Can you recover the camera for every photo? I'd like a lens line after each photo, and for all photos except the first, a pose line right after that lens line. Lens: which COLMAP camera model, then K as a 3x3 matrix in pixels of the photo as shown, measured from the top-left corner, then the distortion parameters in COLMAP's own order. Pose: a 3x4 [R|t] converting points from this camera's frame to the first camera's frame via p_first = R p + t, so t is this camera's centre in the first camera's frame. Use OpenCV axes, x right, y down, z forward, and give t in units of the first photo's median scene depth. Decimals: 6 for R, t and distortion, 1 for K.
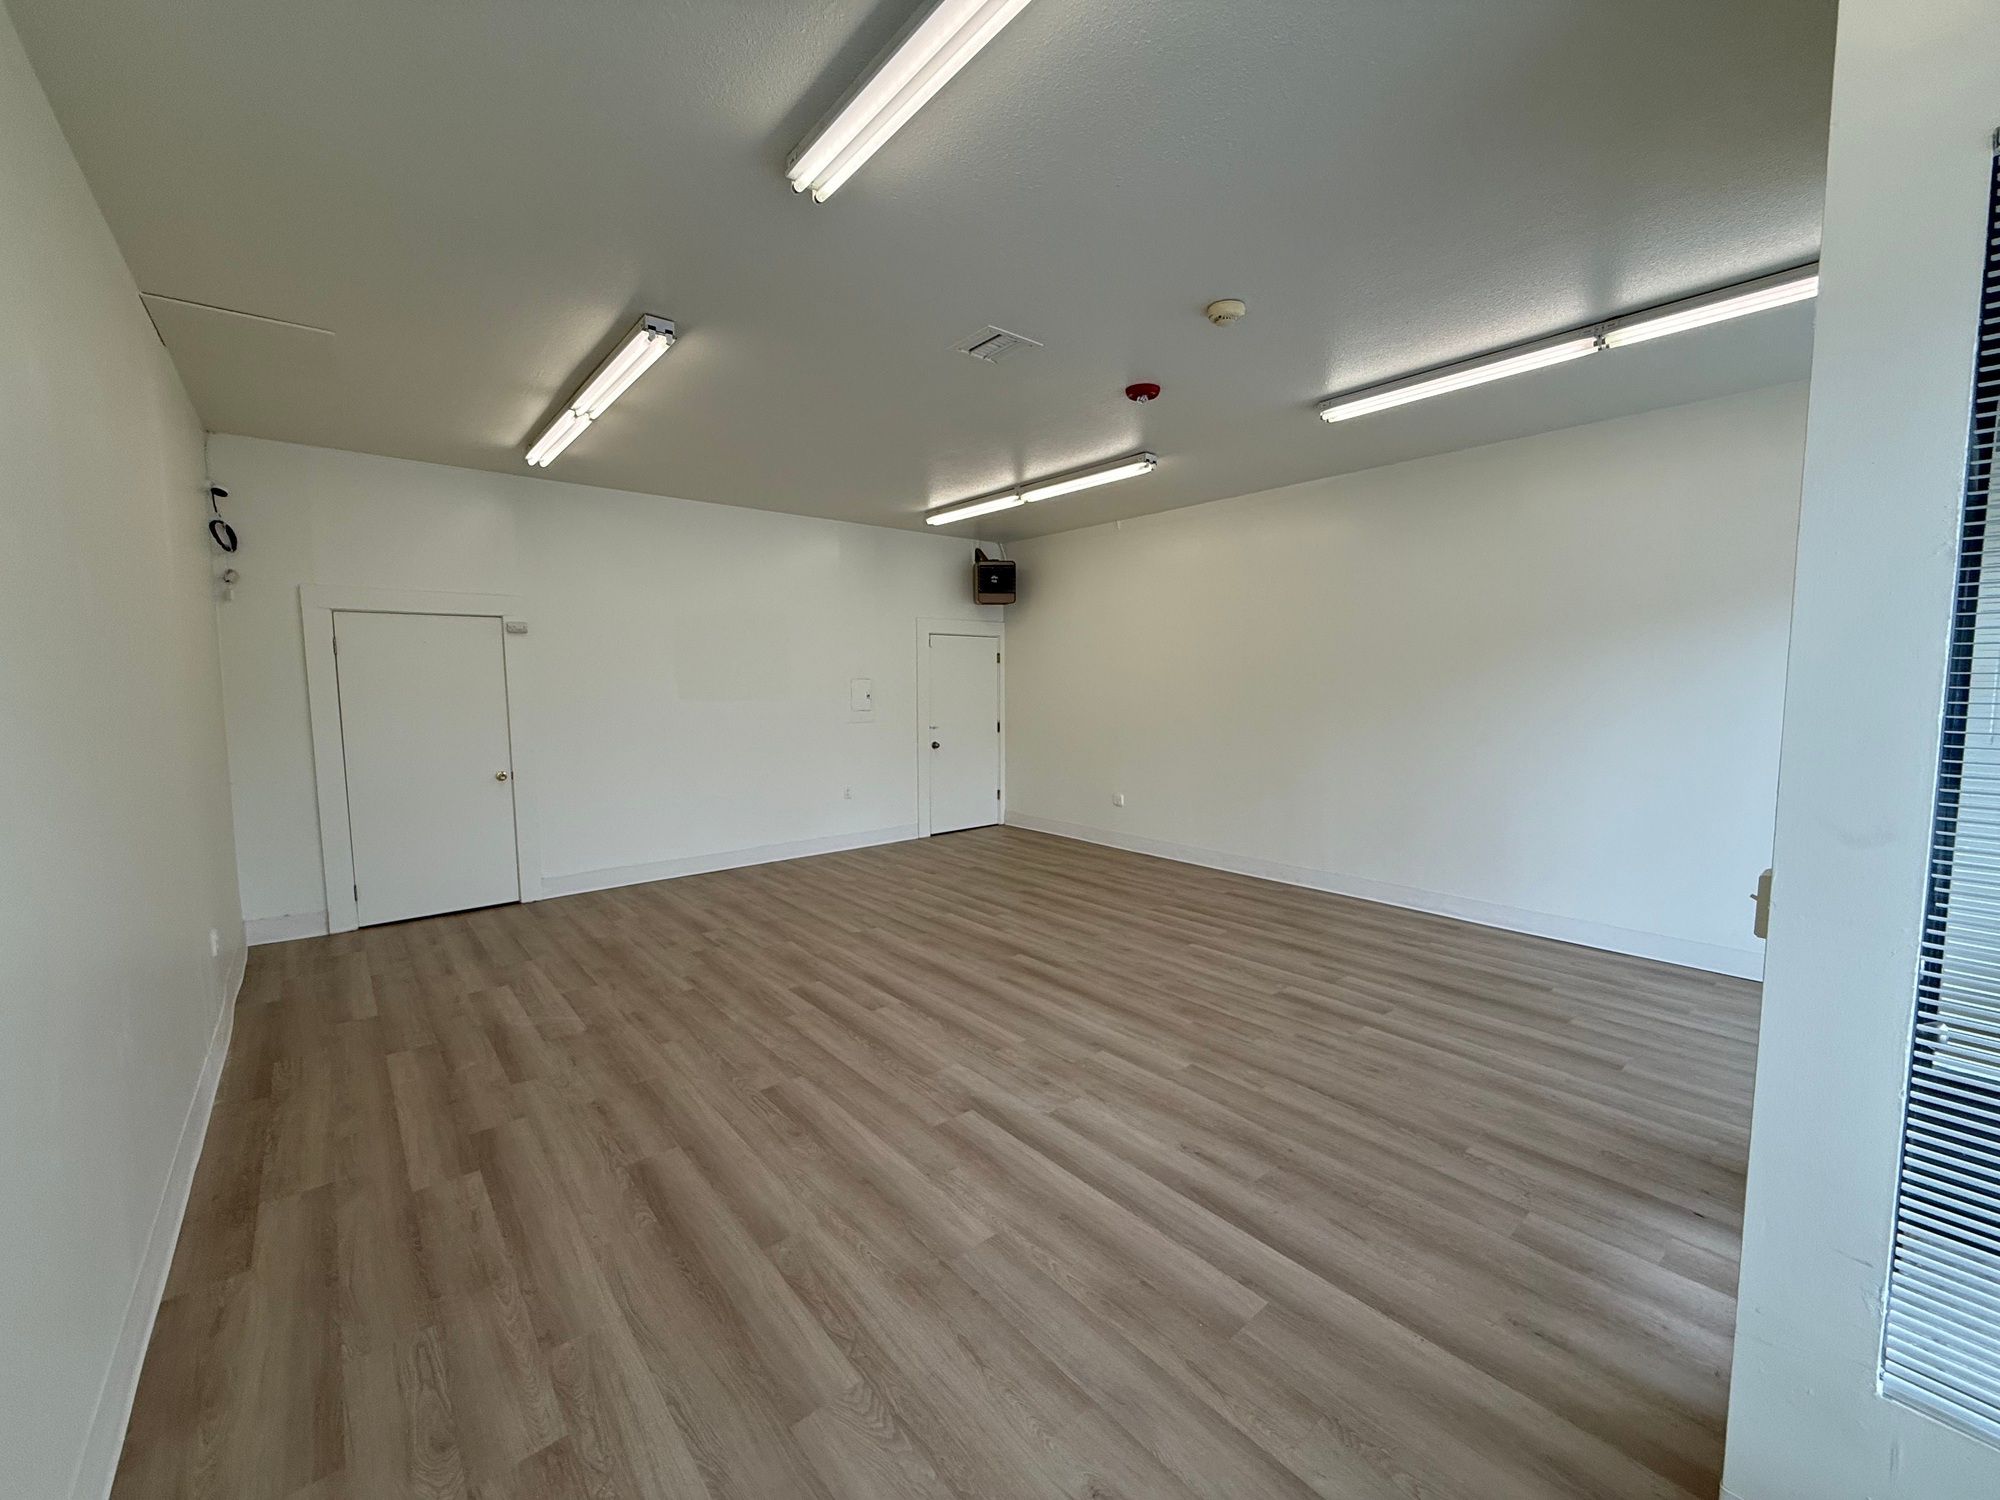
lens RADIAL K [[795.9, 0, 1000.0], [0, 795.9, 750.0], [0, 0, 1]] dist [0.000002, -0.000003]
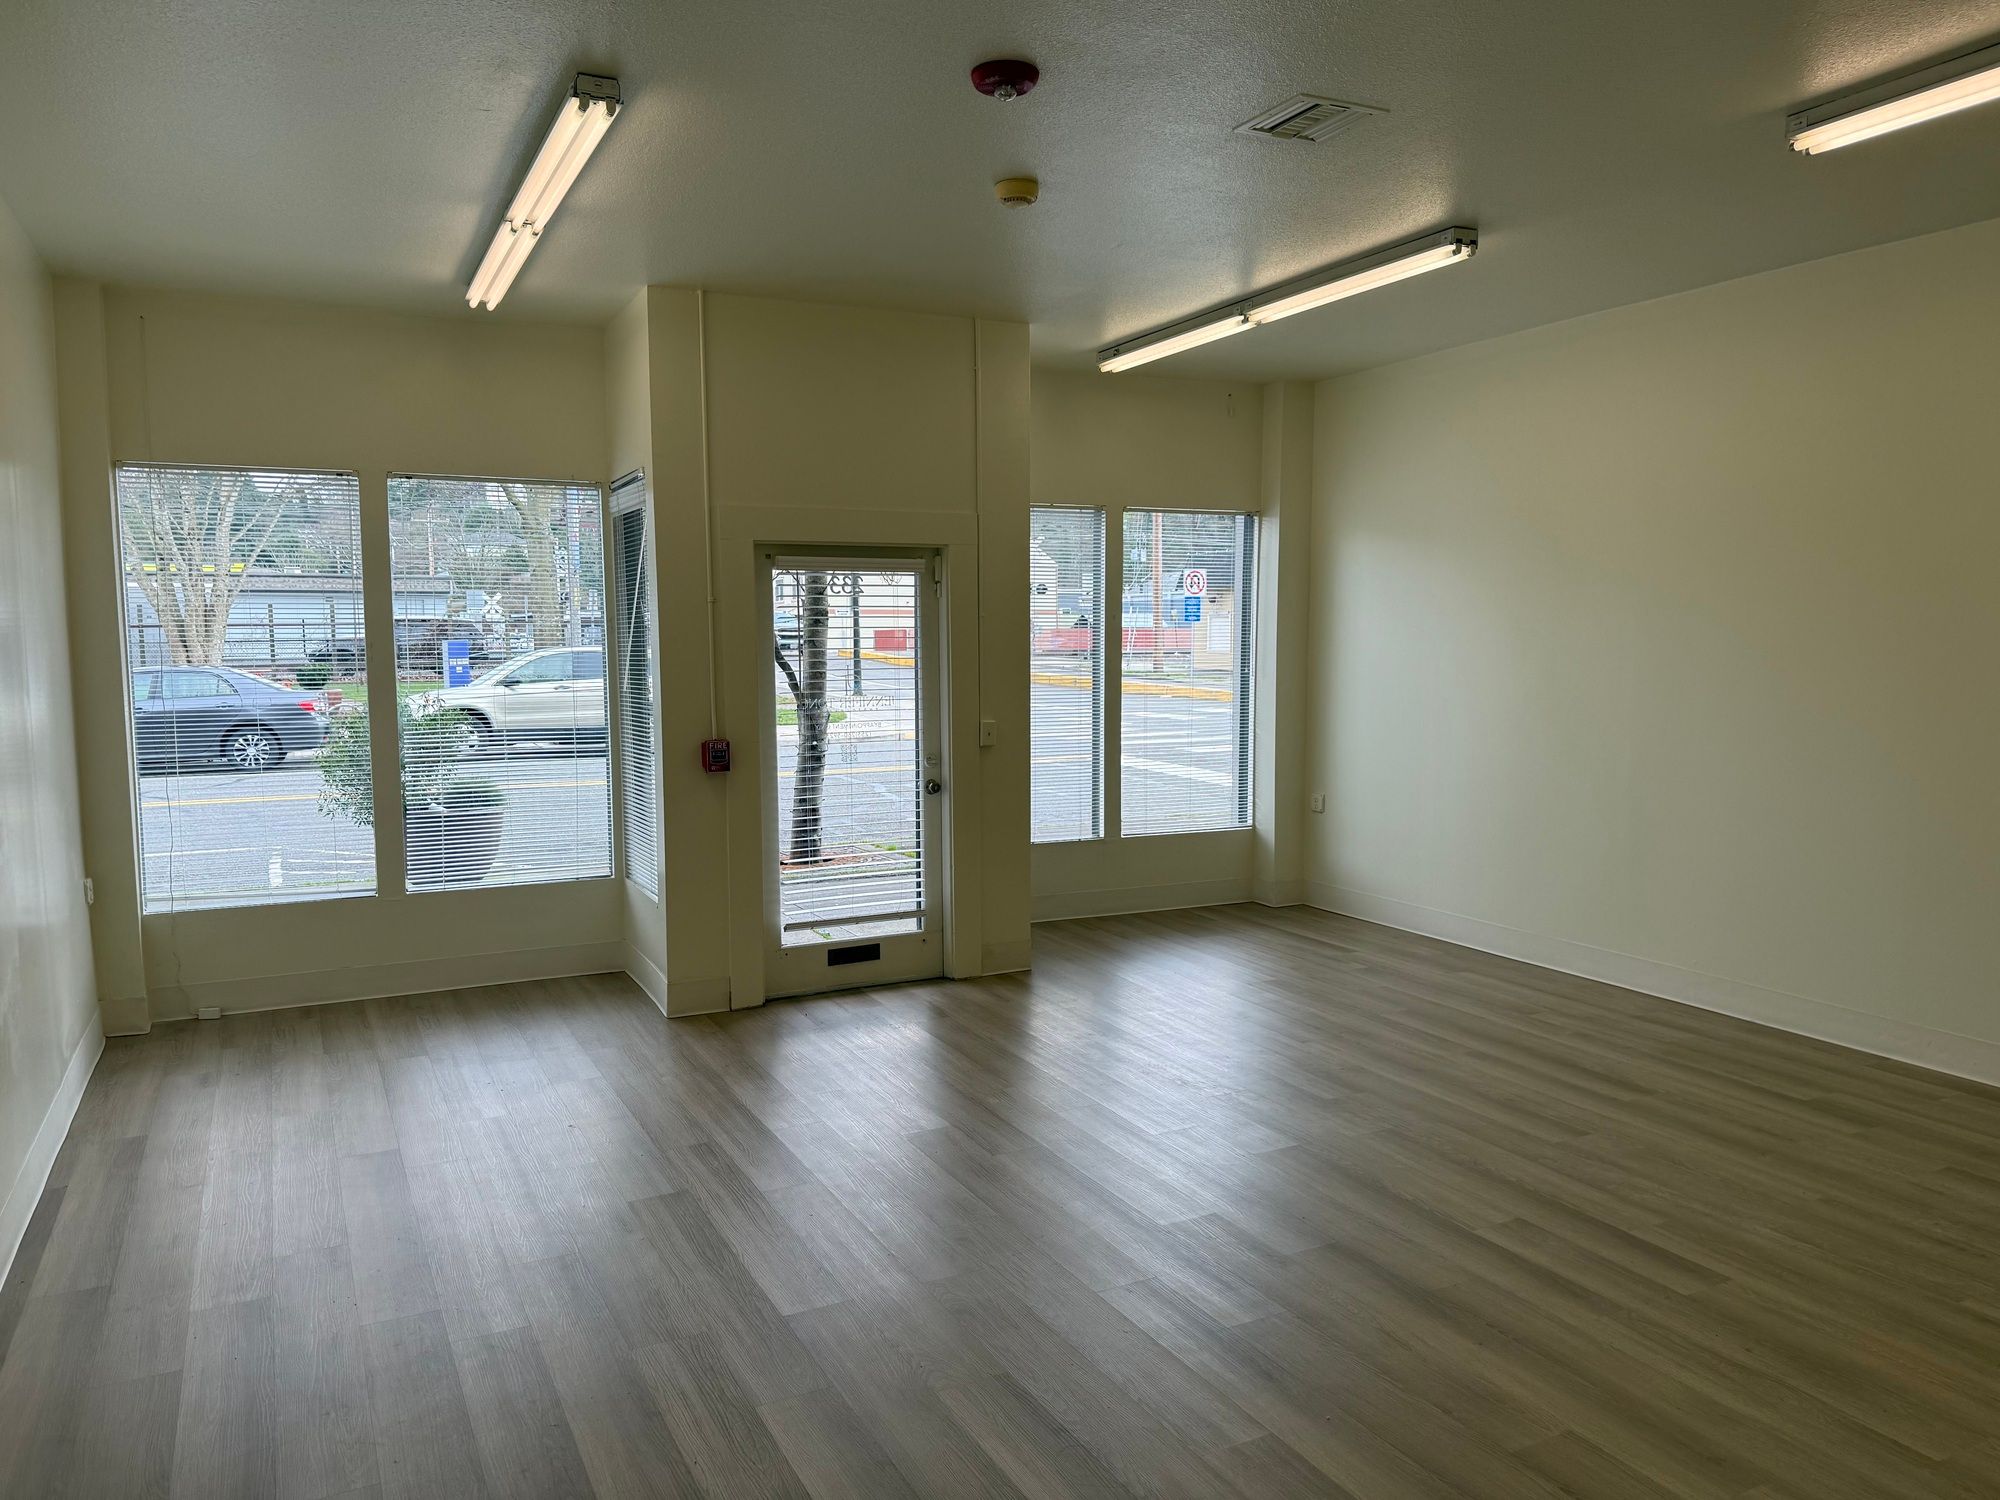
lens RADIAL K [[1407.0, 0, 1000.0], [0, 1407.0, 750.0], [0, 0, 1]] dist [0.001618, 0.001259]
pose [[-0.972854, -0.003029, 0.231401, -0.036467], [0.034947, 0.986525, 0.159837, -0.225489], [-0.228767, 0.163585, -0.959638, 2.460703]]
